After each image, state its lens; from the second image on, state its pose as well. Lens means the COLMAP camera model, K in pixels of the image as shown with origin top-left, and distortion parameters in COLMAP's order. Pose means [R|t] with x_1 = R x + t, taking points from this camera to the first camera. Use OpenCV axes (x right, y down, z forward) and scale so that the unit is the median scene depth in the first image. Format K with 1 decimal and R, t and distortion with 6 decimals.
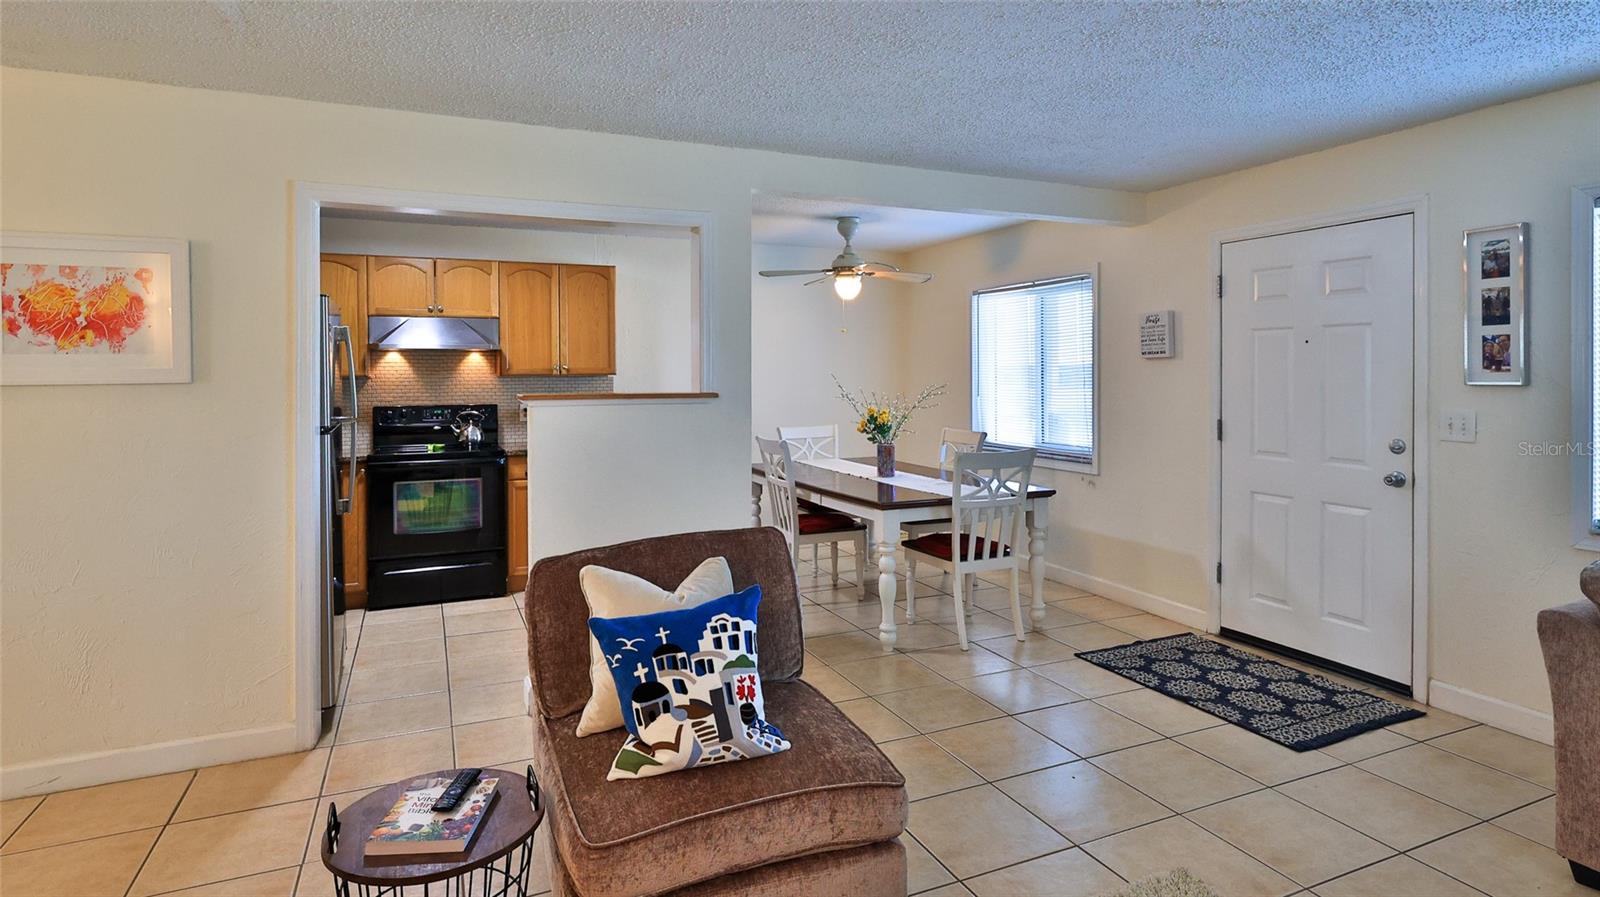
lens RADIAL K [[858.2, 0, 855.3], [0, 858.2, 381.7], [0, 0, 1]] dist [-0.001925, 0.000526]
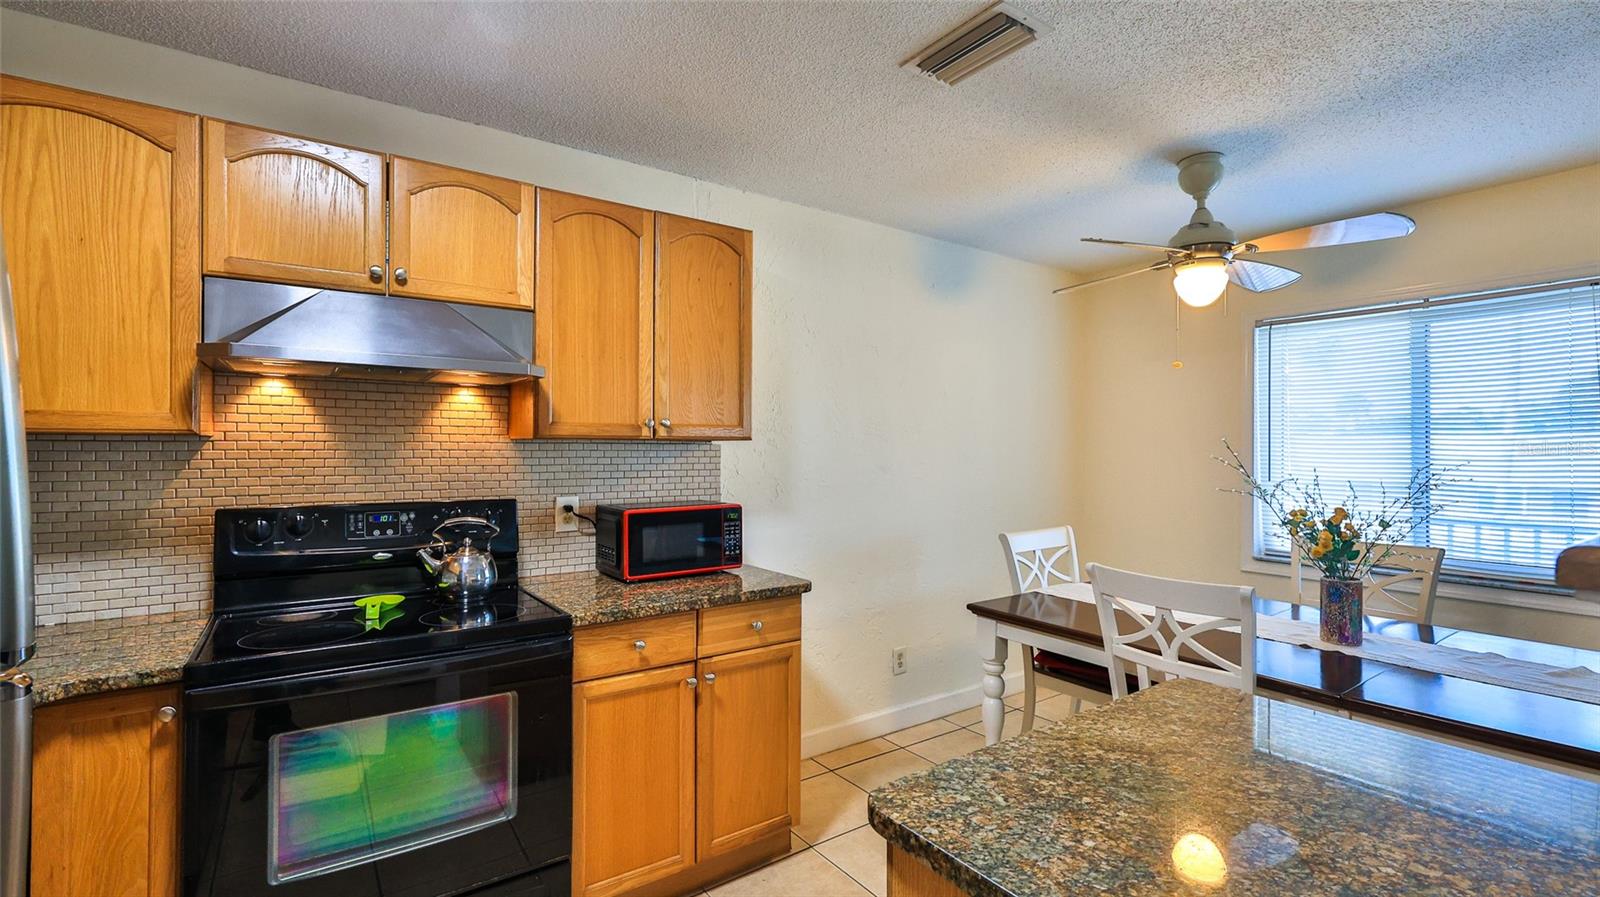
lens RADIAL K [[740.8, 0, 843.8], [0, 740.8, 449.4], [0, 0, 1]] dist [-0.009106, 0.001805]
pose [[0.983391, 0.008126, 0.181317, -0.325491], [-0.005368, 0.999862, -0.015696, 0.004462], [-0.181419, 0.014462, 0.983300, 0.589394]]
